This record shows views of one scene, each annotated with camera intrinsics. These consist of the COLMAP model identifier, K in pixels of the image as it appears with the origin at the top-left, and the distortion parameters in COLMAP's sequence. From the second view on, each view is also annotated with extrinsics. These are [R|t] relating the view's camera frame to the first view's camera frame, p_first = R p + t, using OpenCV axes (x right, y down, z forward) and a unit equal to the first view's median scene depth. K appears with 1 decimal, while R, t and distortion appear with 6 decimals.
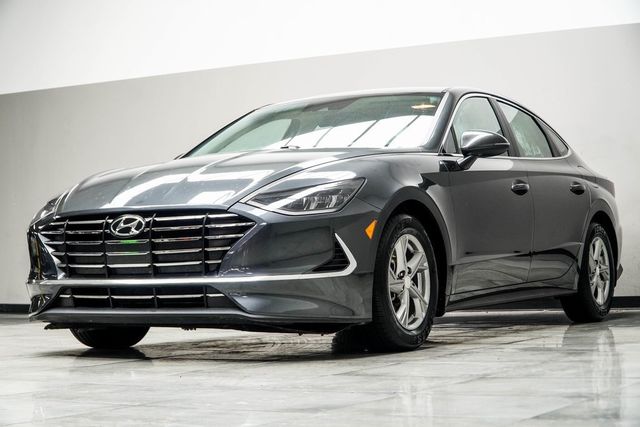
lens RADIAL K [[1400.2, 0, 320.0], [0, 1400.2, 213.5], [0, 0, 1]] dist [-0.084840, -0.046850]
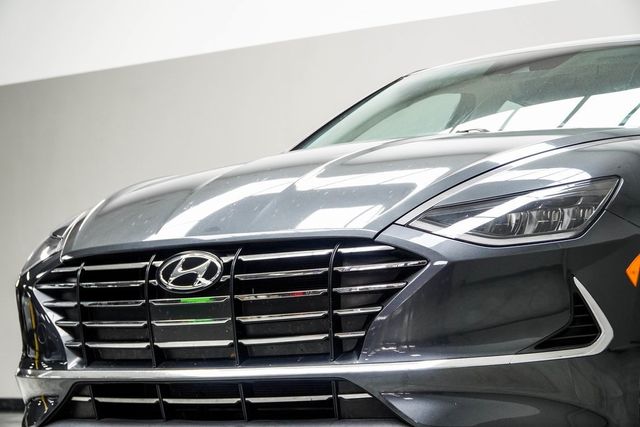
lens RADIAL K [[1936.7, 0, 320.0], [0, 1936.7, 213.5], [0, 0, 1]] dist [-0.476805, -0.042494]
pose [[0.997661, -0.020356, -0.065247, -0.037097], [0.018778, 0.999519, -0.024695, 0.005745], [0.065718, 0.023412, 0.997564, 0.248289]]
